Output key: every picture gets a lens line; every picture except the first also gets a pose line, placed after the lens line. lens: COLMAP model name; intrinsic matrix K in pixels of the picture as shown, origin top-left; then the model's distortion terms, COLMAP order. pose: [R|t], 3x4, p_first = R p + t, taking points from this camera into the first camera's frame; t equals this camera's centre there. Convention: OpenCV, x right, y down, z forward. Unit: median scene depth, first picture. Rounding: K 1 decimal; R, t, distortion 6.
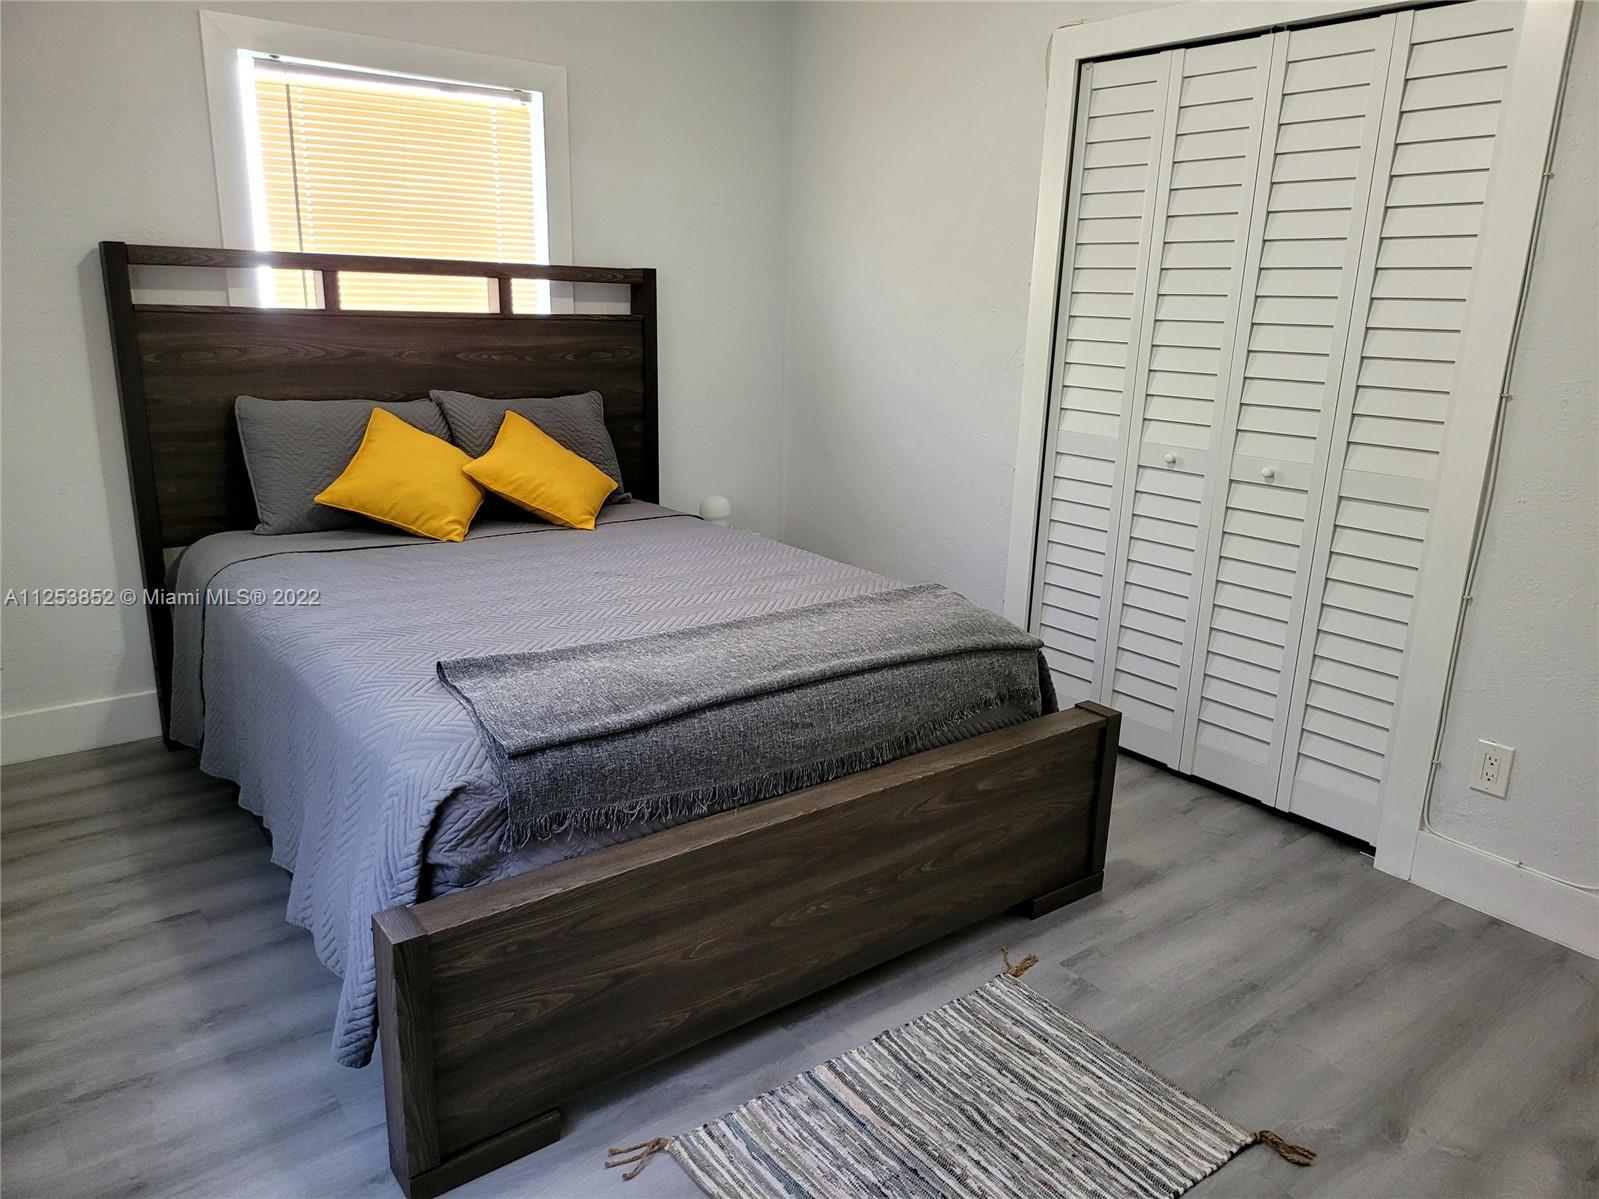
lens RADIAL K [[1117.7, 0, 808.6], [0, 1117.7, 576.4], [0, 0, 1]] dist [0.069134, -0.054723]
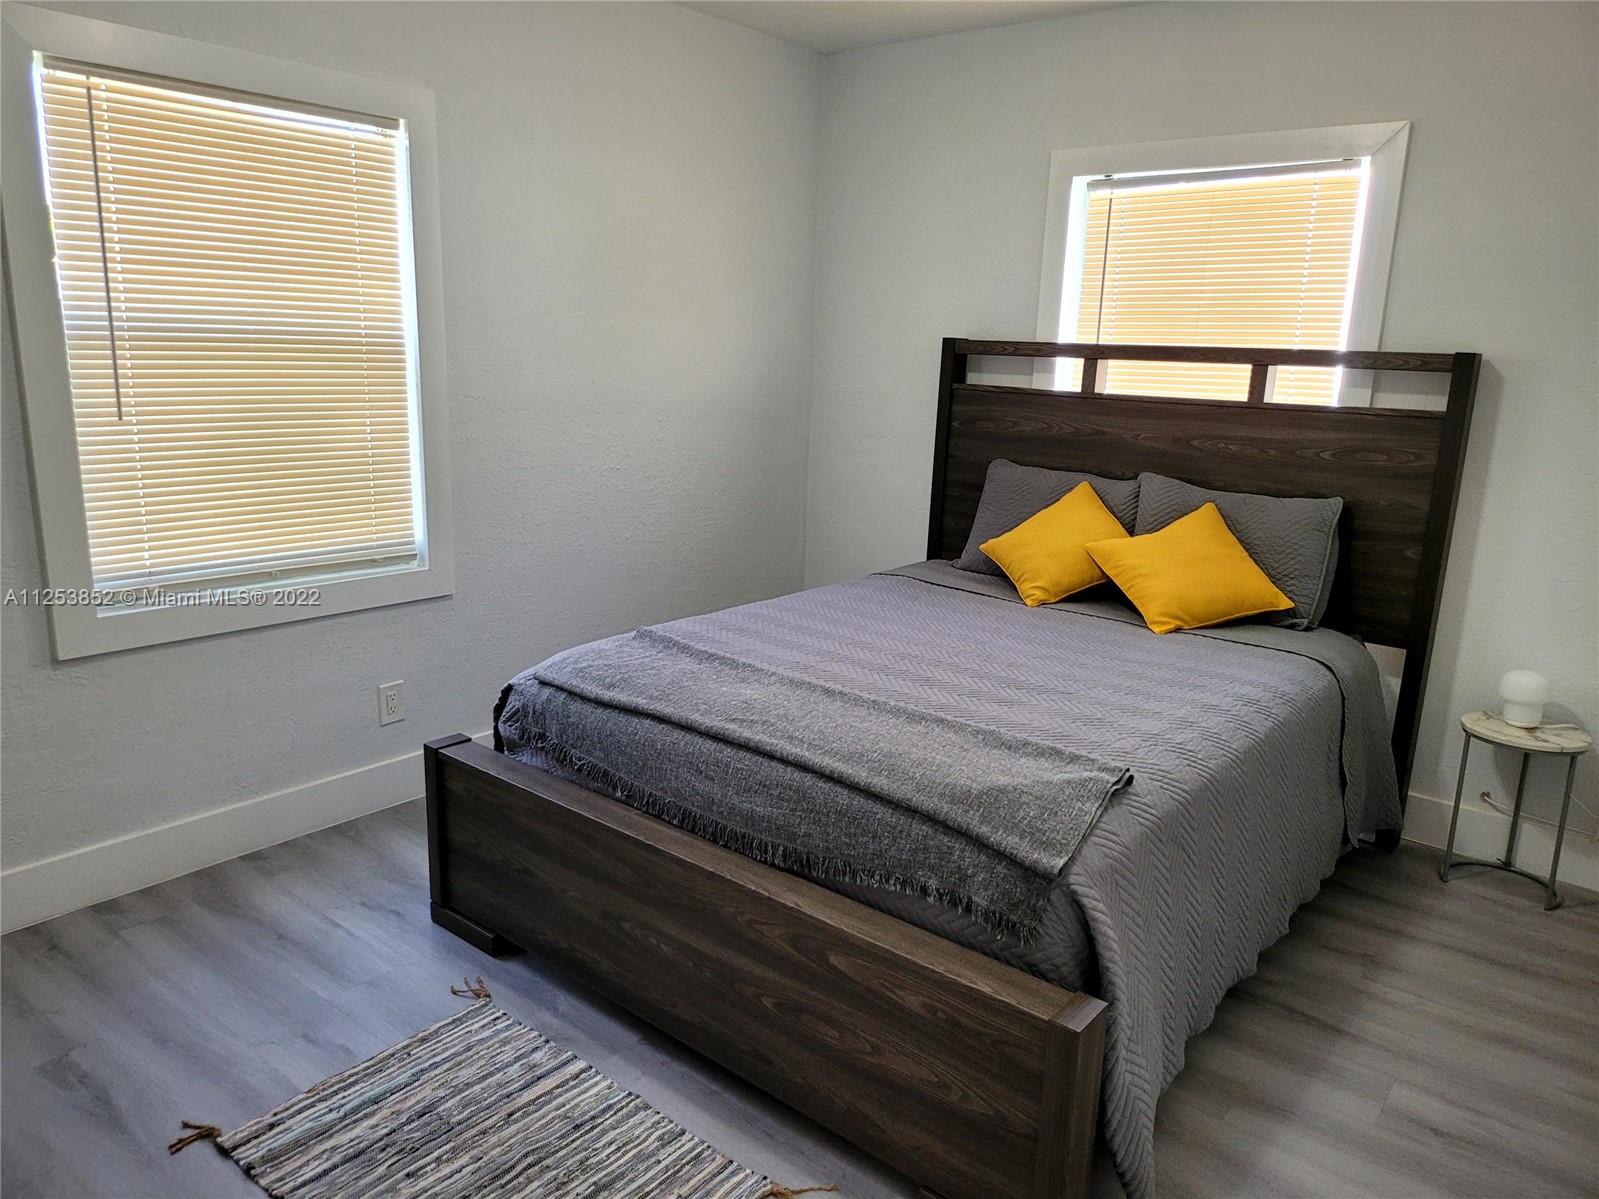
lens RADIAL K [[1117.7, 0, 808.6], [0, 1117.7, 576.4], [0, 0, 1]] dist [0.069134, -0.054723]
pose [[0.233942, 0.180841, -0.955284, 0.647301], [-0.266263, 0.956902, 0.115941, -0.124703], [0.935080, 0.227234, 0.272010, 0.512530]]
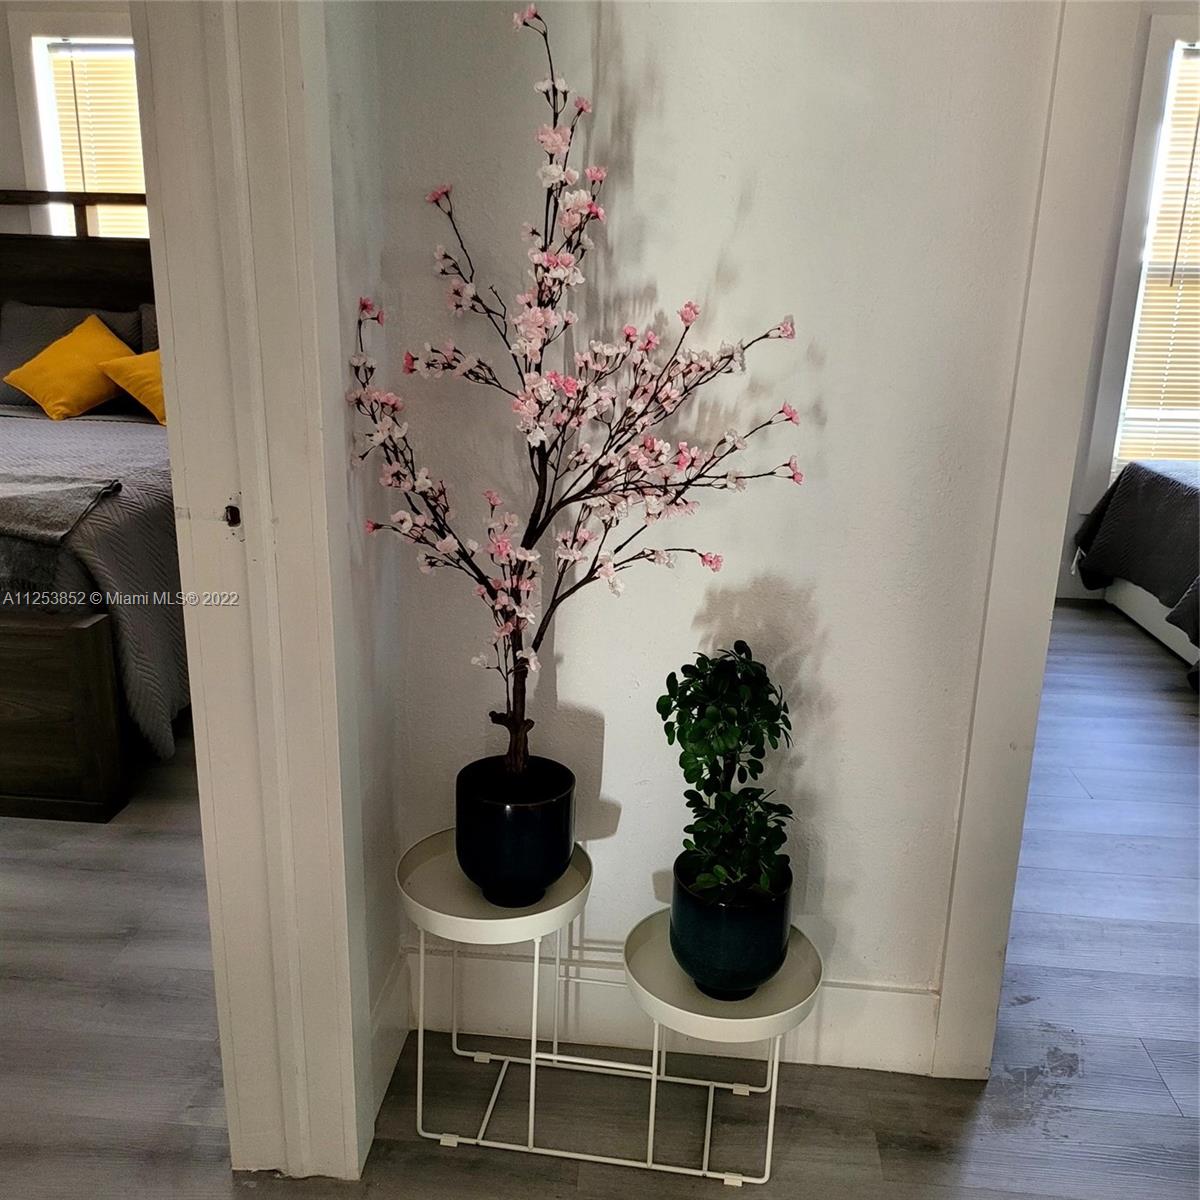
lens RADIAL K [[1132.0, 0, 601.5], [0, 1132.0, 573.3], [0, 0, 1]] dist [0.019179, 0.002020]
pose [[0.741882, 0.166628, -0.649496, 0.962287], [-0.163729, 0.984328, 0.065511, -0.044495], [0.650233, 0.057739, 0.757537, 0.460368]]
